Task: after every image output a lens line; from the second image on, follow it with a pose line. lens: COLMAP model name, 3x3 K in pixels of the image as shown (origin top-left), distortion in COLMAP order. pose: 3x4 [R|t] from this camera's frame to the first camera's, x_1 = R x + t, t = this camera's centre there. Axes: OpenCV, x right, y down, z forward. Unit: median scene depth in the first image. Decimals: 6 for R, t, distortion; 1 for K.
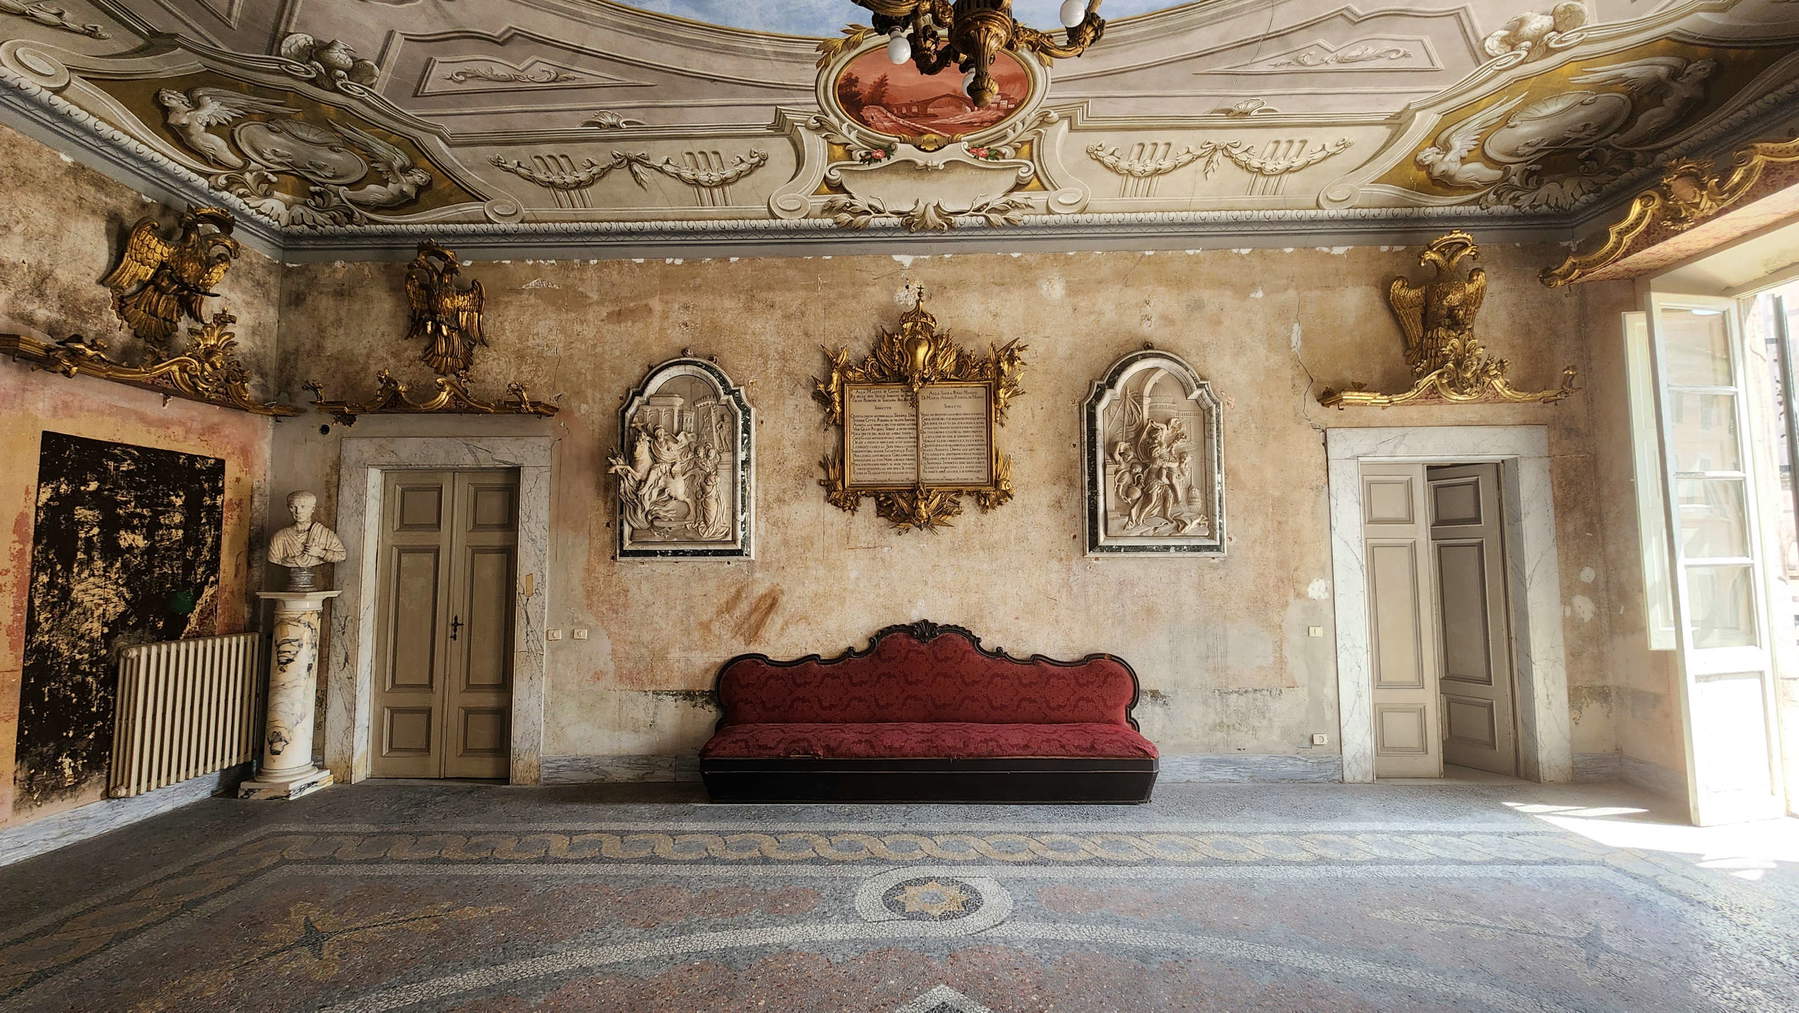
lens RADIAL K [[735.7, 0, 893.7], [0, 735.7, 510.9], [0, 0, 1]] dist [0.002449, -0.003156]
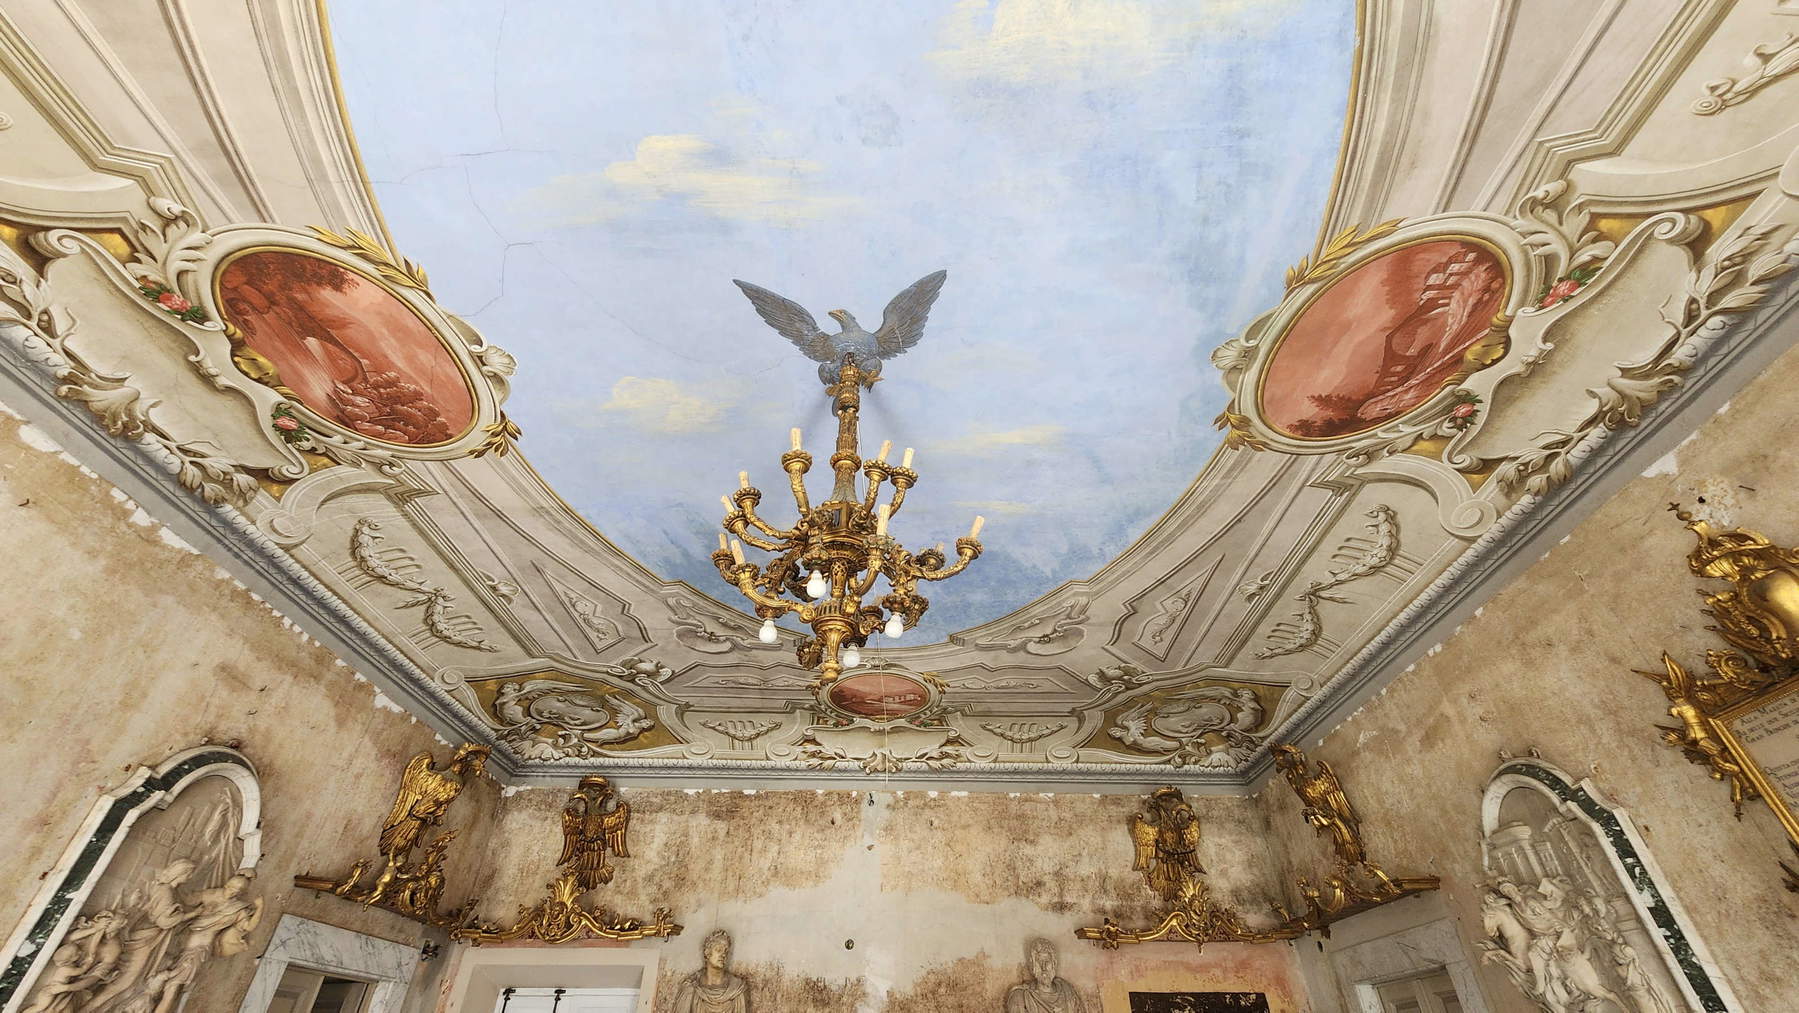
lens RADIAL K [[737.4, 0, 892.7], [0, 737.4, 511.2], [0, 0, 1]] dist [0.005995, -0.002693]
pose [[0.010074, -0.610757, -0.791754, 0.470518], [0.070076, 0.790279, -0.608727, -0.000607], [0.997491, -0.049351, 0.050761, 0.379618]]
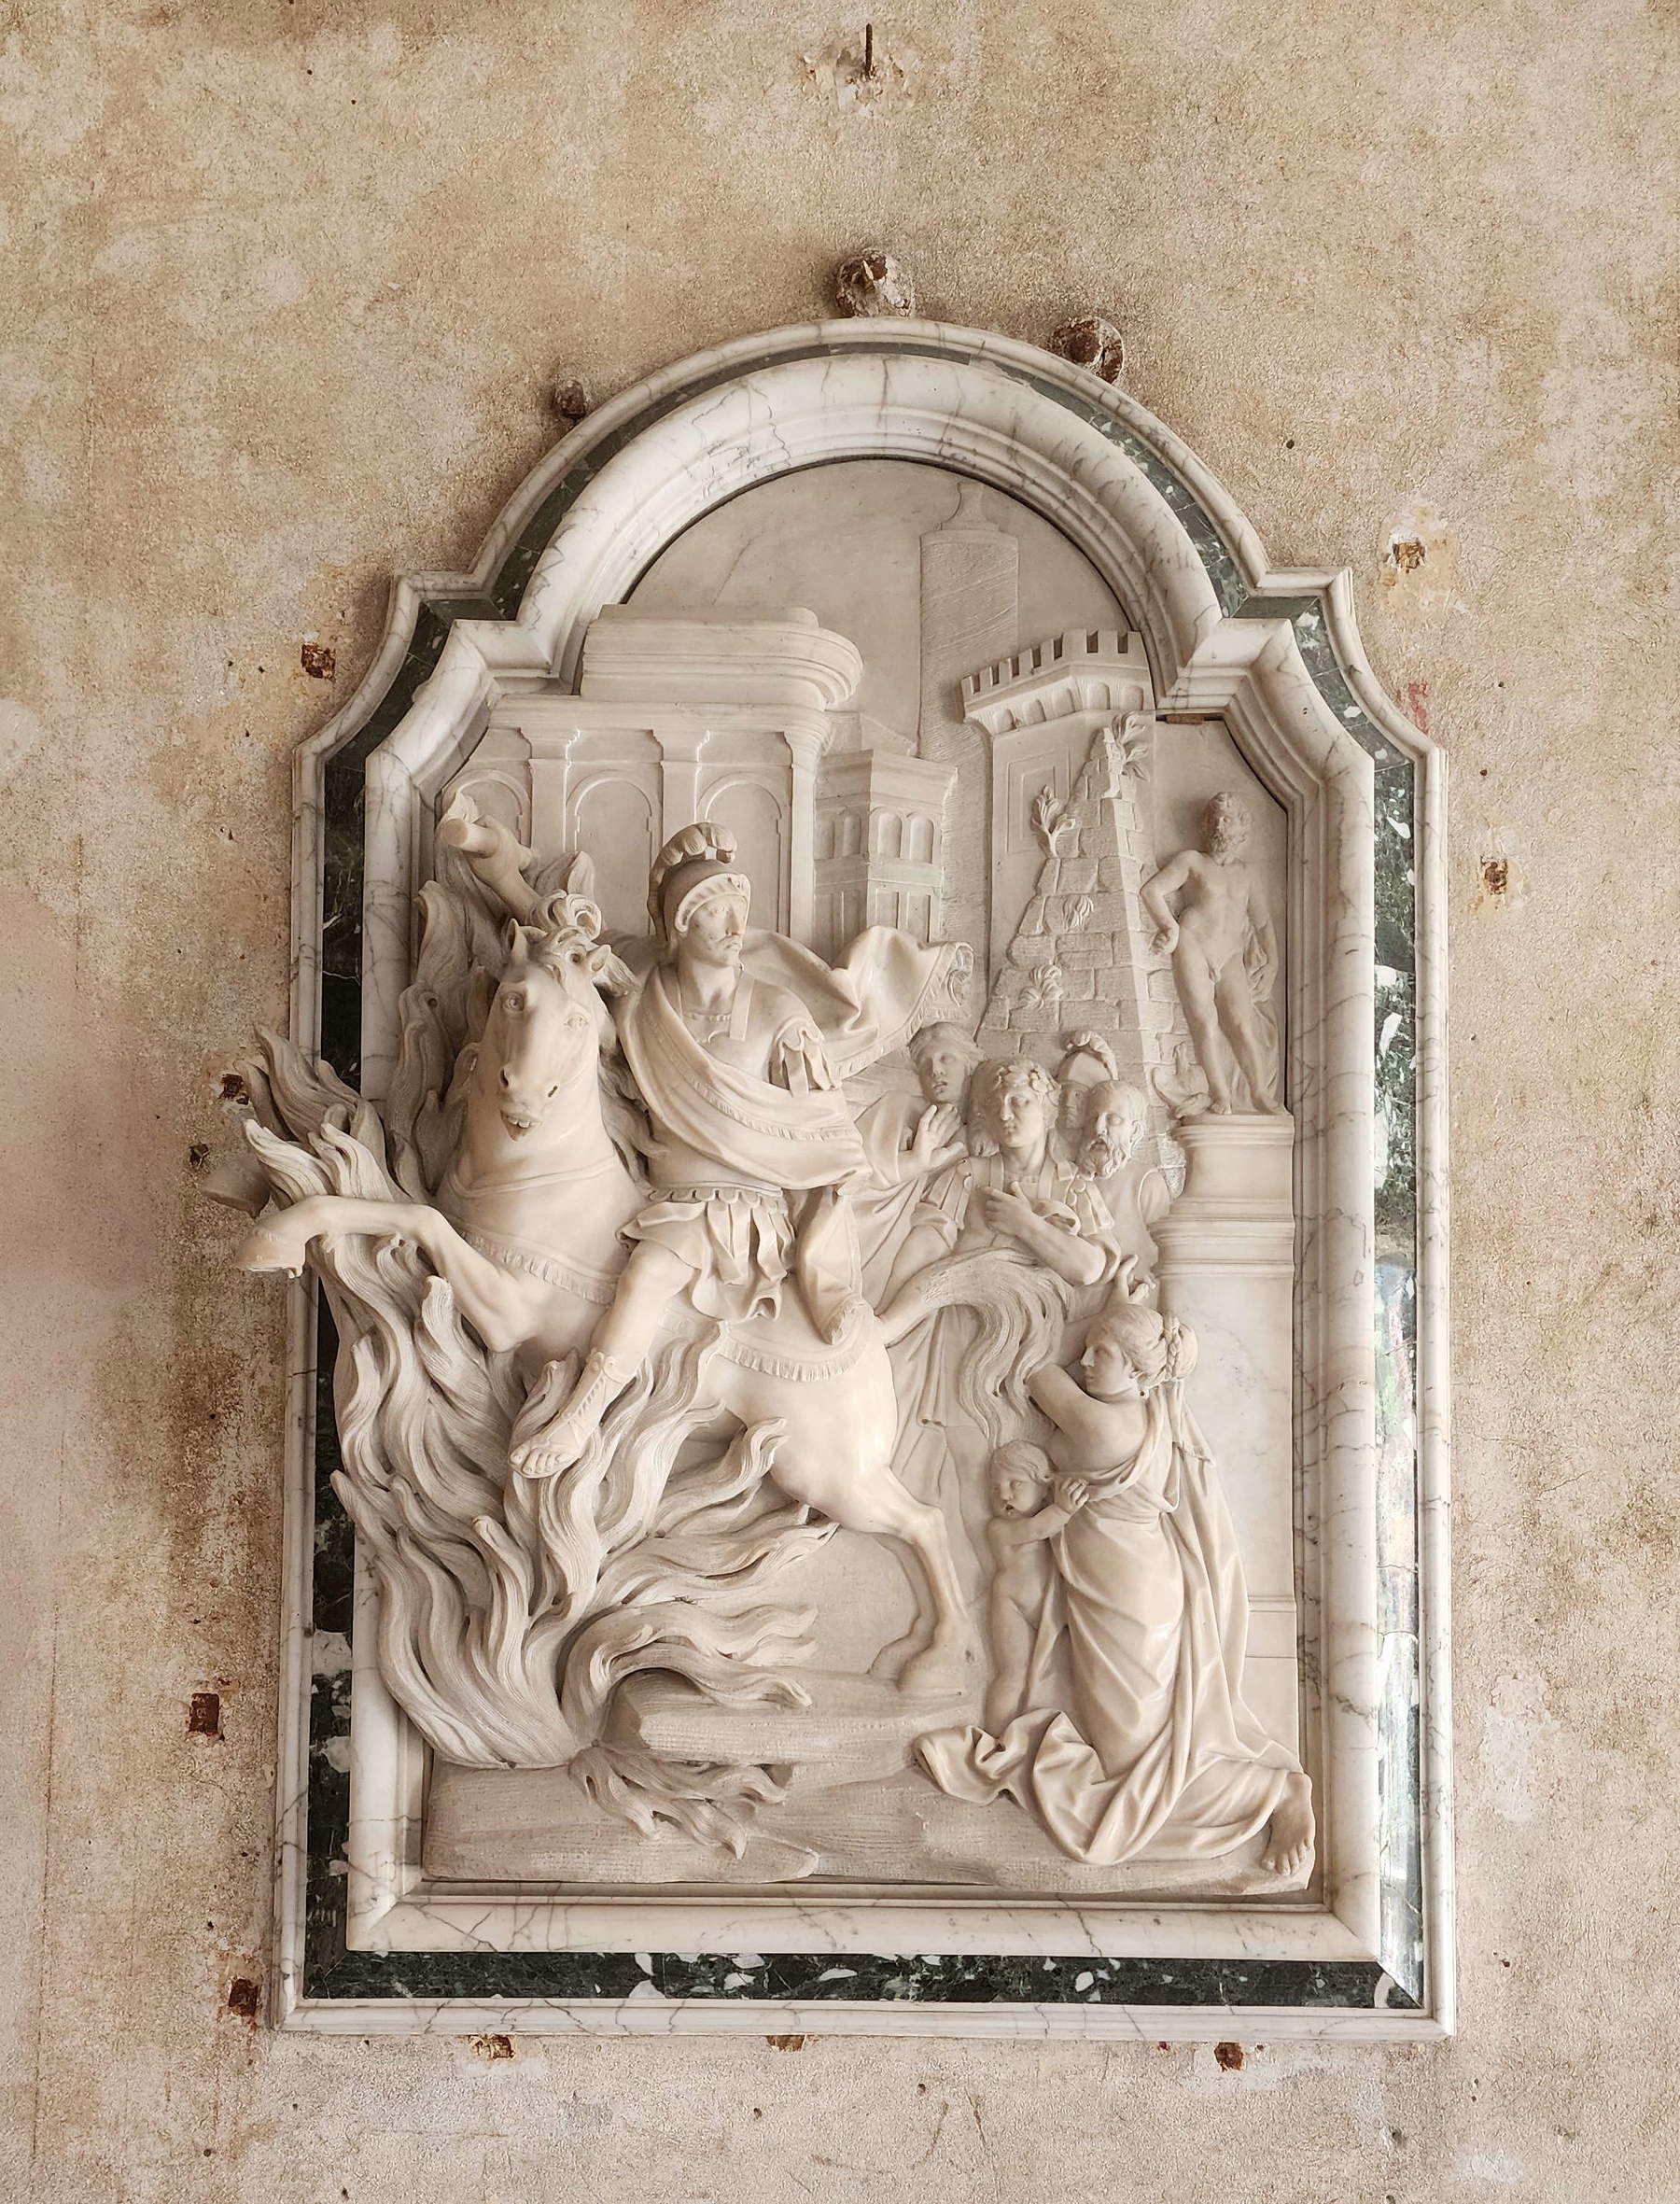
lens RADIAL K [[2051.8, 0, 841.8], [0, 2051.8, 1493.2], [0, 0, 1]] dist [0.079769, -0.090760]
pose [[0.999784, 0.015565, 0.013759, -0.299862], [-0.015829, 0.999688, 0.019307, -0.025951], [-0.013454, -0.019520, 0.999719, 0.685717]]
